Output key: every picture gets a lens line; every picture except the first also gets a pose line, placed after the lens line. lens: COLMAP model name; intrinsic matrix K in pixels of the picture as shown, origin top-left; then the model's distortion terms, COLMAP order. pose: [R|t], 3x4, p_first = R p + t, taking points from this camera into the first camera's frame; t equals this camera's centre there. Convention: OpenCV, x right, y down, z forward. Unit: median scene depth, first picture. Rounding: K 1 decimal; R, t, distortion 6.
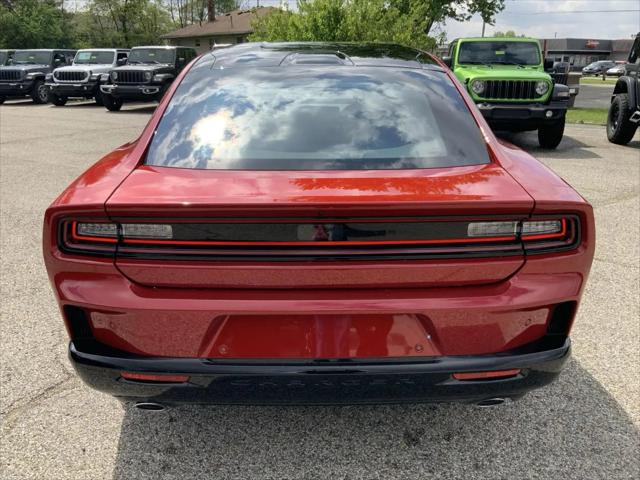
lens RADIAL K [[523.2, 0, 320.0], [0, 523.2, 240.0], [0, 0, 1]] dist [0.060181, -0.124183]
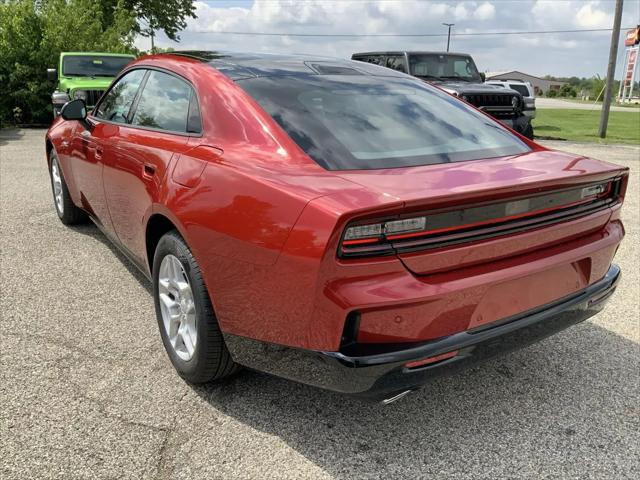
lens RADIAL K [[523.2, 0, 320.0], [0, 523.2, 240.0], [0, 0, 1]] dist [0.060181, -0.124183]
pose [[0.836319, -0.147613, 0.527997, -0.768550], [0.161441, 0.986677, 0.020134, -0.028259], [-0.523934, 0.068402, 0.849008, 0.142423]]
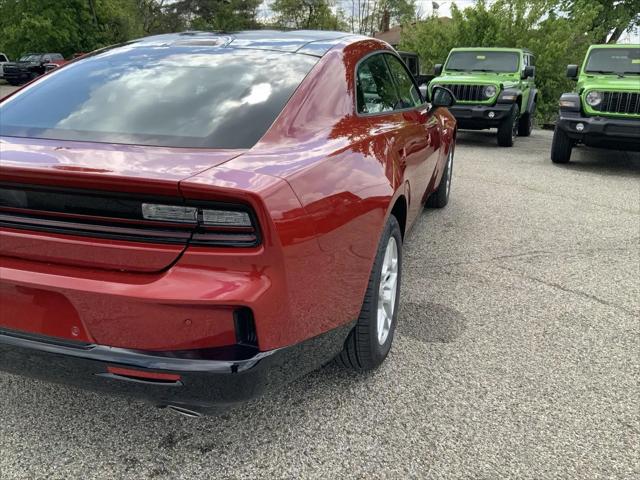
lens RADIAL K [[528.5, 0, 316.5], [0, 528.5, 232.4], [0, 0, 1]] dist [0.037698, -0.084422]
pose [[0.947551, 0.112488, -0.299155, 0.626610], [-0.122534, 0.992351, -0.014976, -0.004828], [0.295182, 0.050848, 0.954087, 0.156284]]
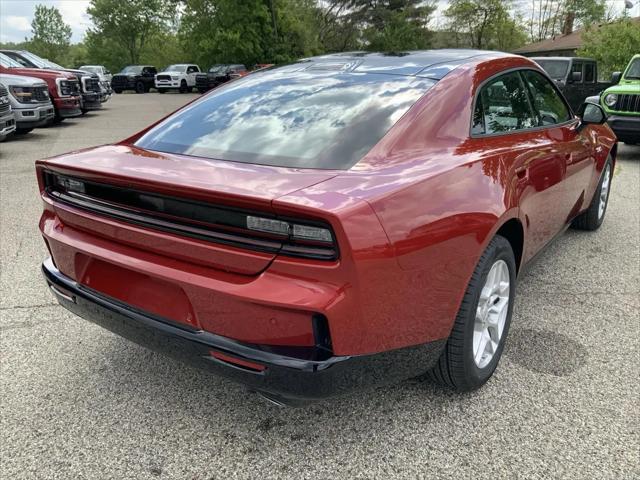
lens RADIAL K [[529.5, 0, 320.6], [0, 529.5, 226.6], [0, 0, 1]] dist [0.033409, -0.083402]
pose [[0.813232, 0.168096, -0.557134, 0.744114], [-0.196026, 0.980551, 0.009714, -0.037357], [0.547931, 0.101313, 0.830366, 0.137581]]
